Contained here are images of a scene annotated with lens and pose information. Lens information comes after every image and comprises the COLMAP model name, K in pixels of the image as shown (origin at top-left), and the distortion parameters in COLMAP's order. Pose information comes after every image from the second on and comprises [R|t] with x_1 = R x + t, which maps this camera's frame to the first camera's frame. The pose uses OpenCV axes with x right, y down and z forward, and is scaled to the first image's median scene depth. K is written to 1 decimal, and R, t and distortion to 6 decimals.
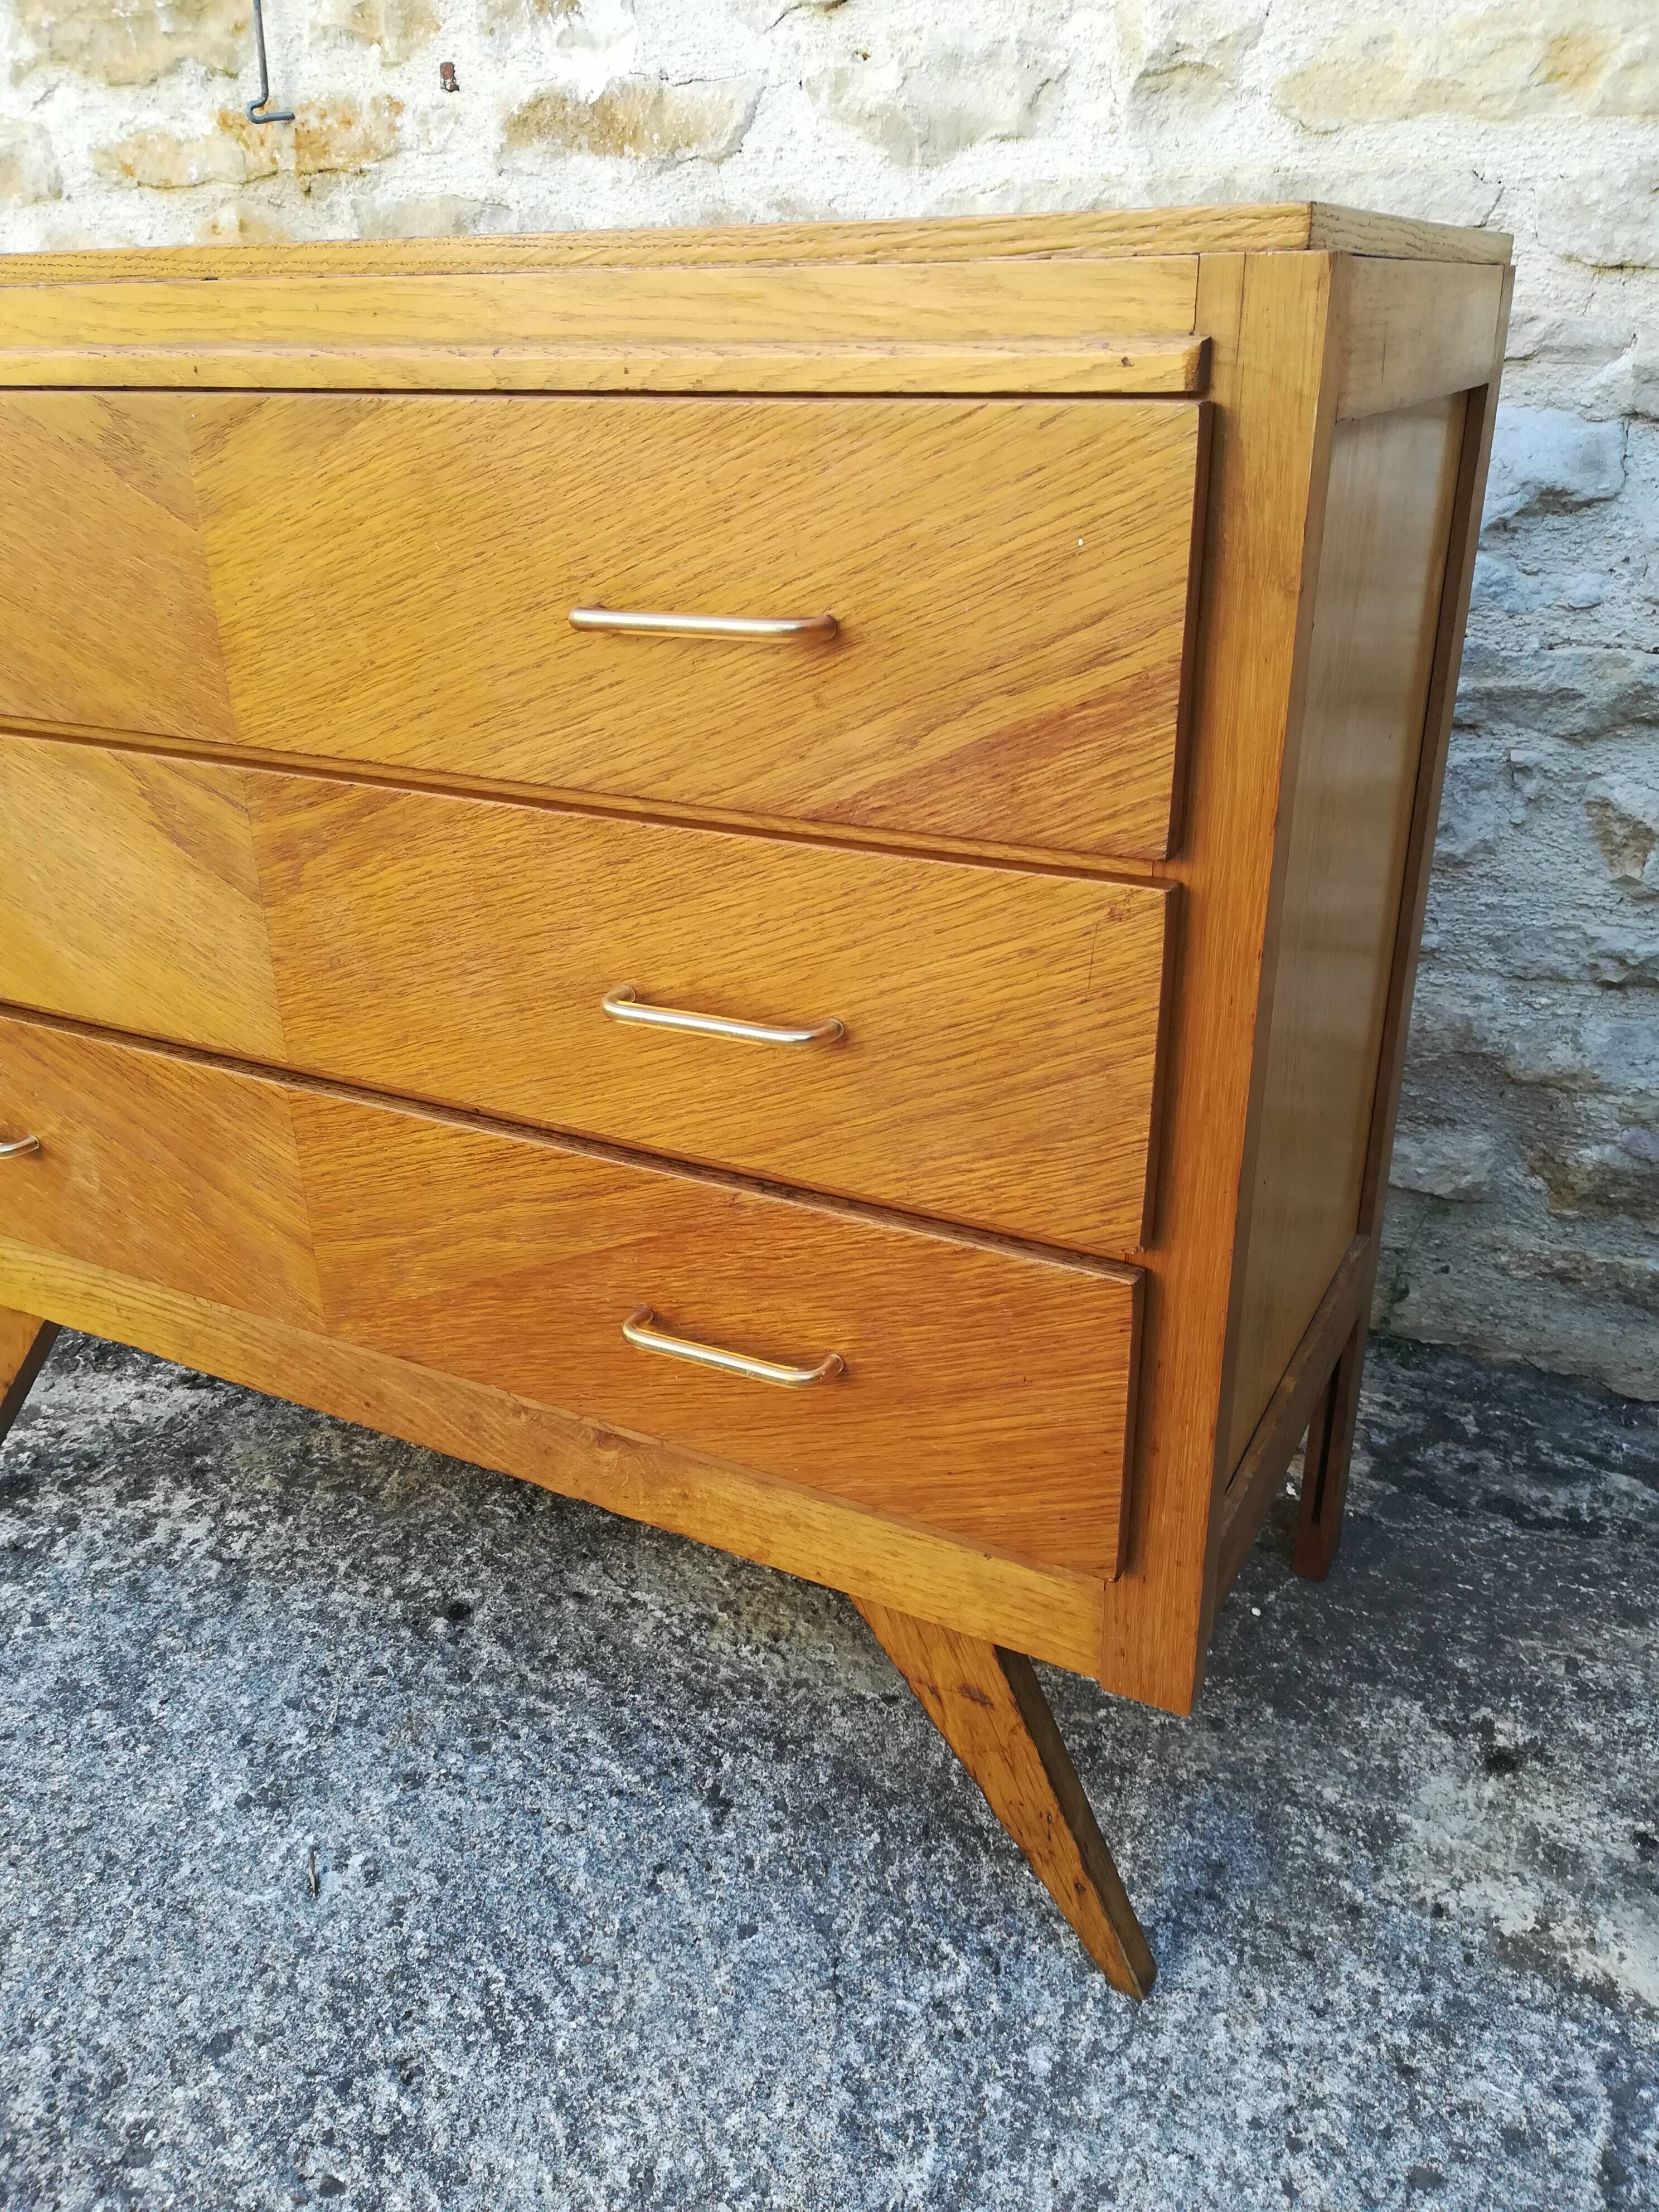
lens RADIAL K [[1734.1, 0, 812.7], [0, 1734.1, 1099.0], [0, 0, 1]] dist [0.048144, -0.076268]
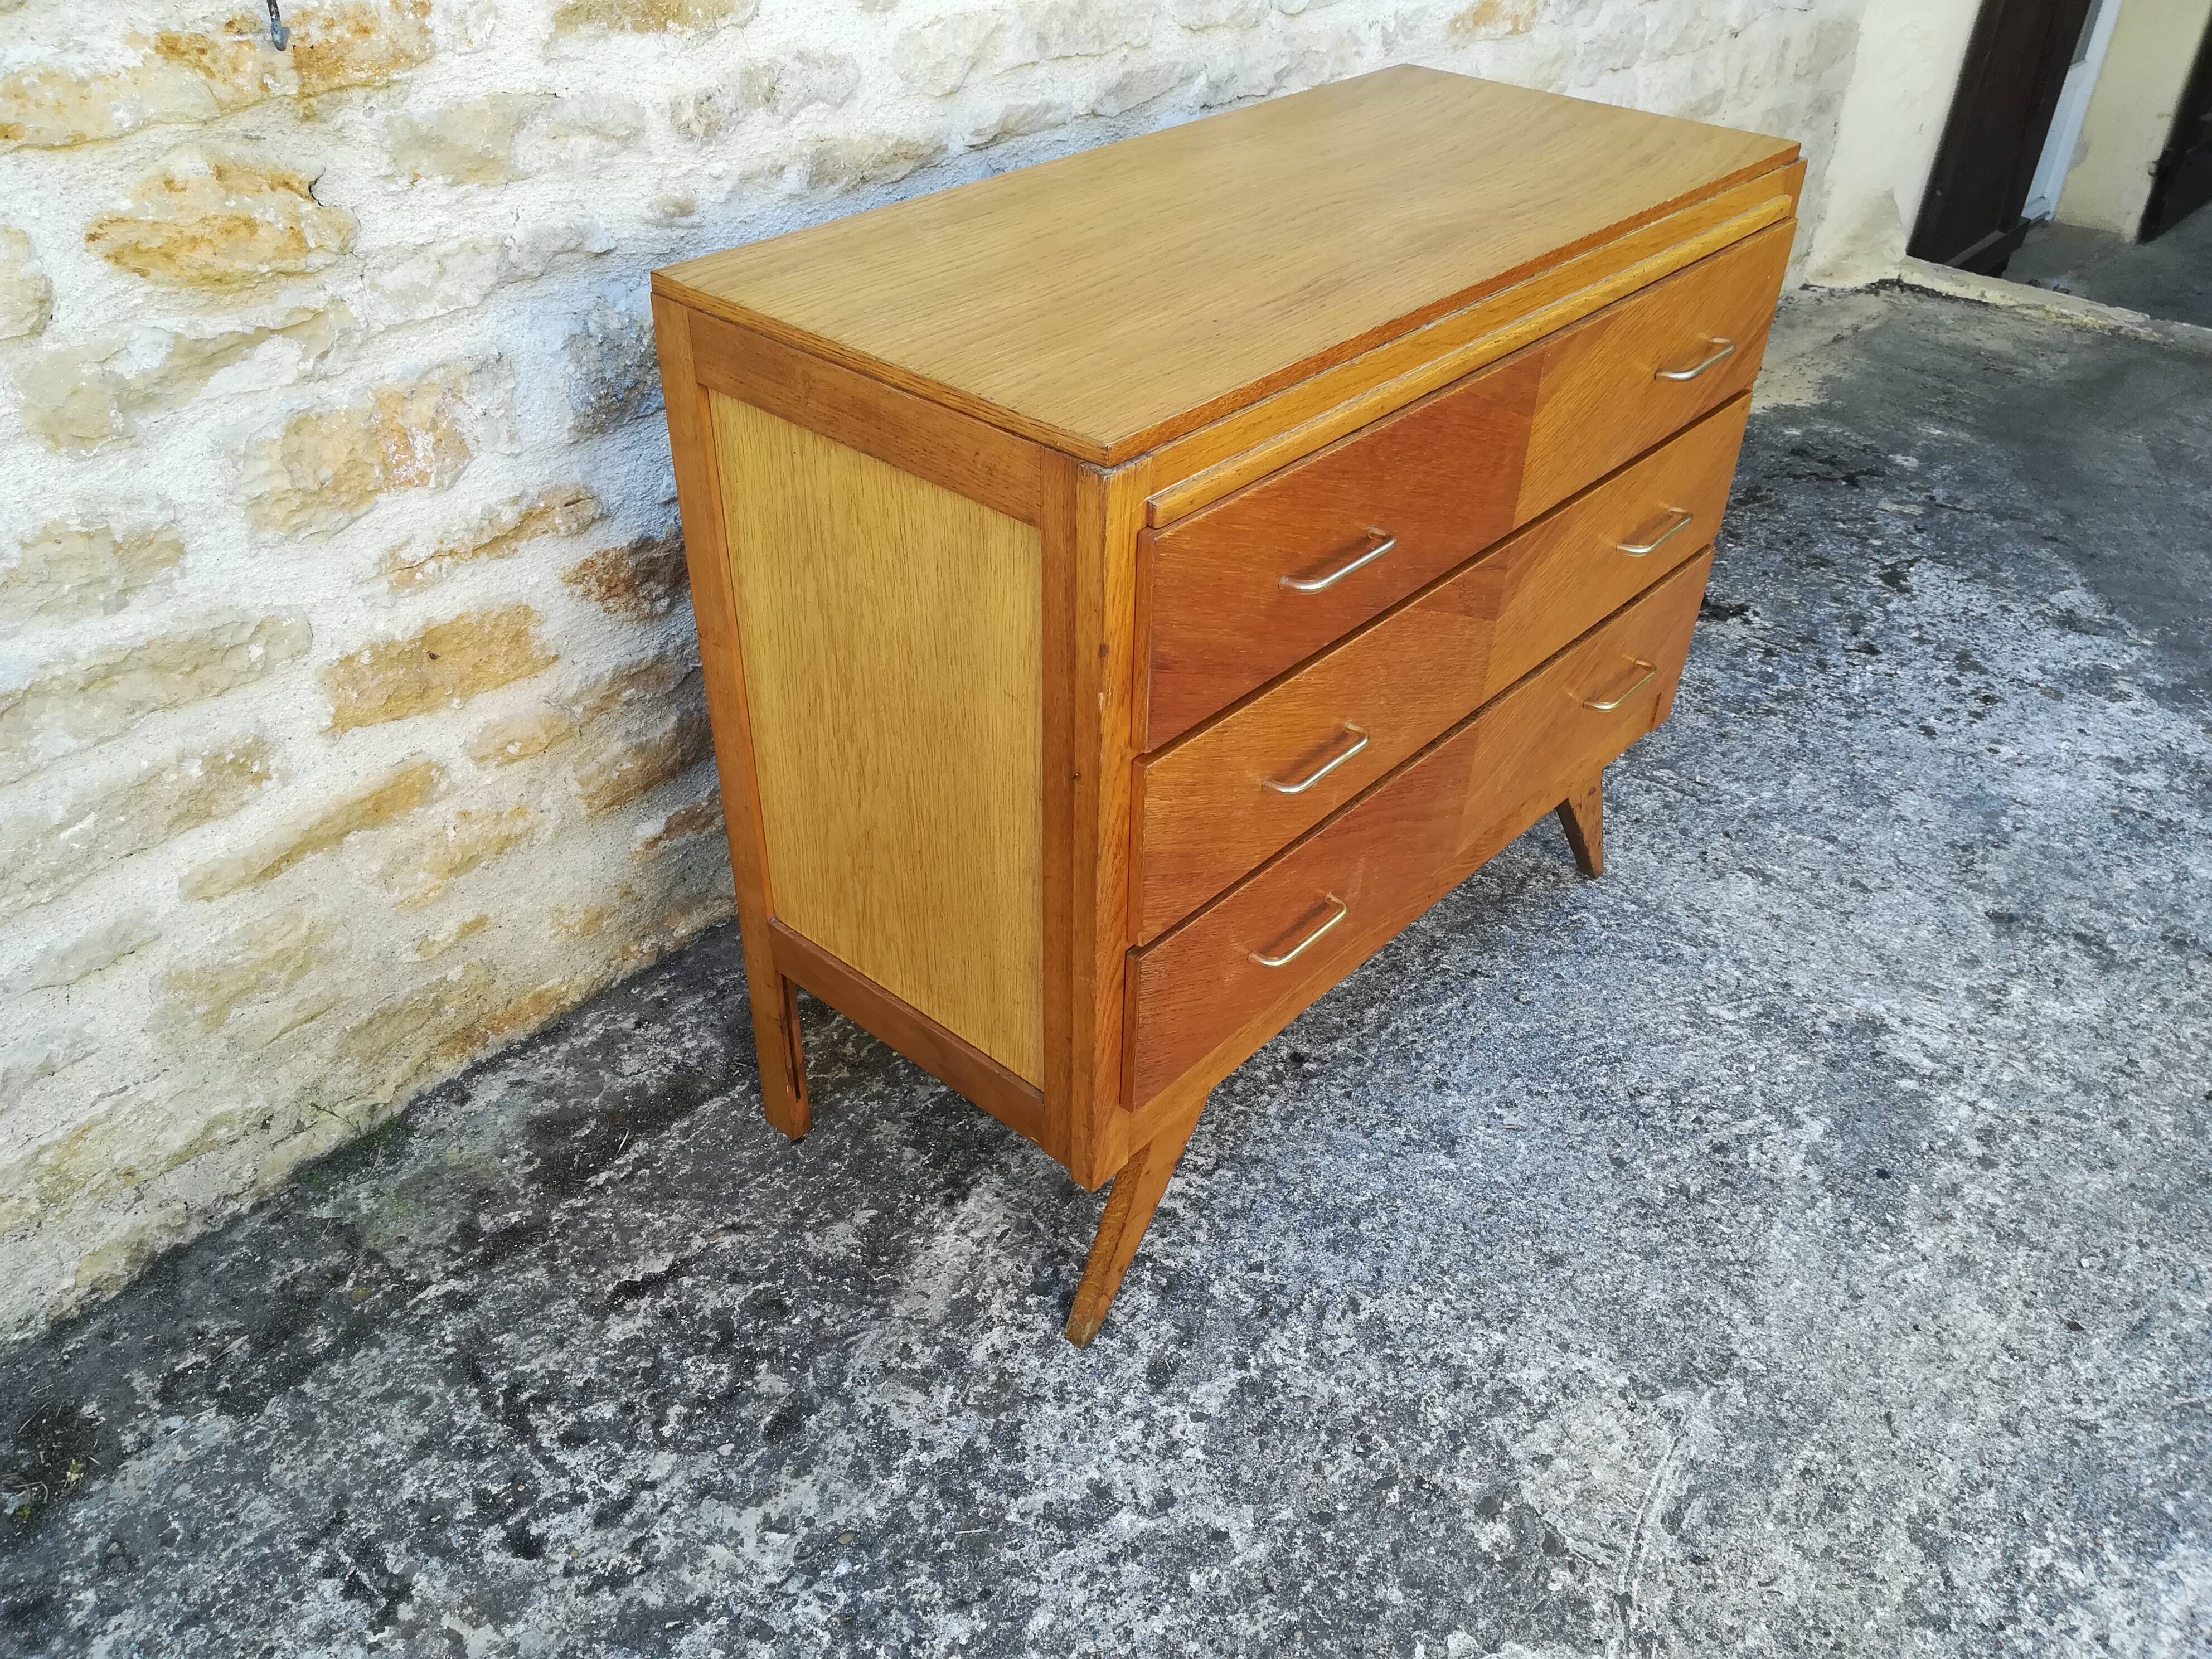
lens RADIAL K [[1734.1, 0, 1107.7], [0, 1734.1, 842.7], [0, 0, 1]] dist [0.048144, -0.076268]
pose [[0.232273, -0.554936, 0.798808, -1.538484], [0.376748, 0.808489, 0.452113, -0.690802], [-0.896722, 0.195936, 0.396862, 0.584633]]
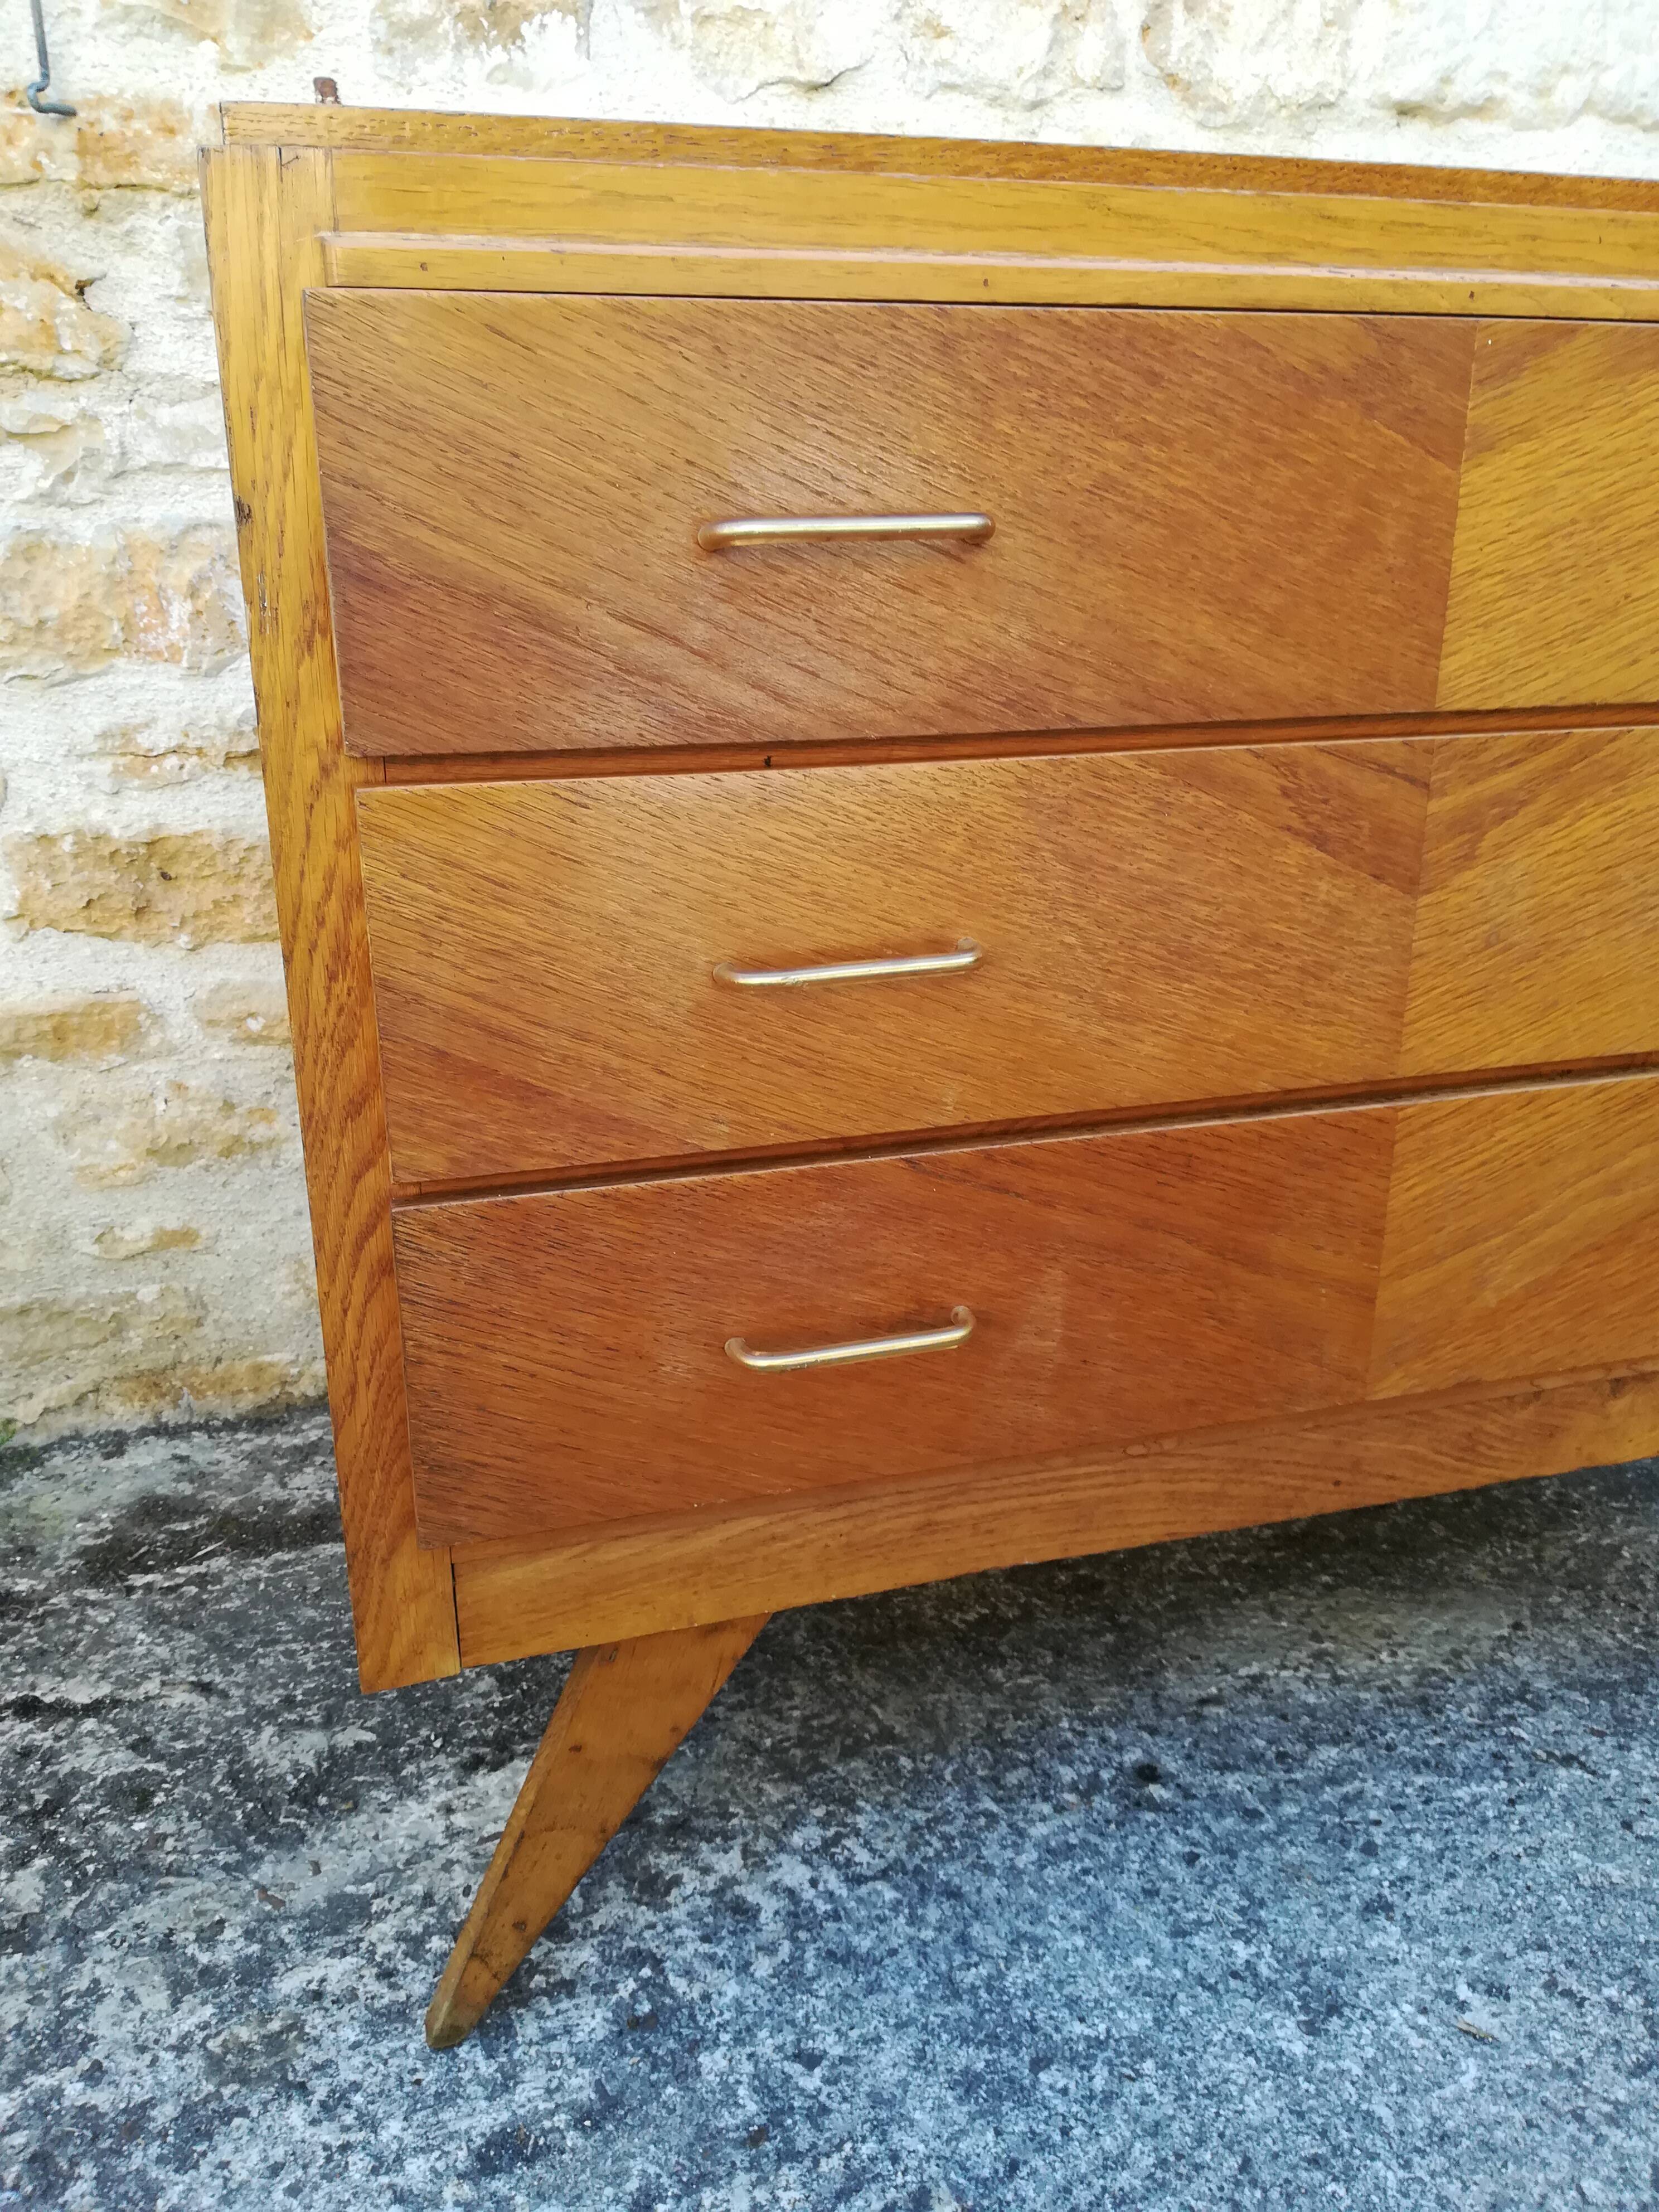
lens RADIAL K [[1734.1, 0, 809.8], [0, 1734.1, 1103.7], [0, 0, 1]] dist [0.048144, -0.076268]
pose [[0.716548, -0.206784, 0.666182, -0.951032], [0.285392, 0.958364, -0.009491, -0.073602], [-0.636482, 0.196924, 0.745729, 0.453091]]
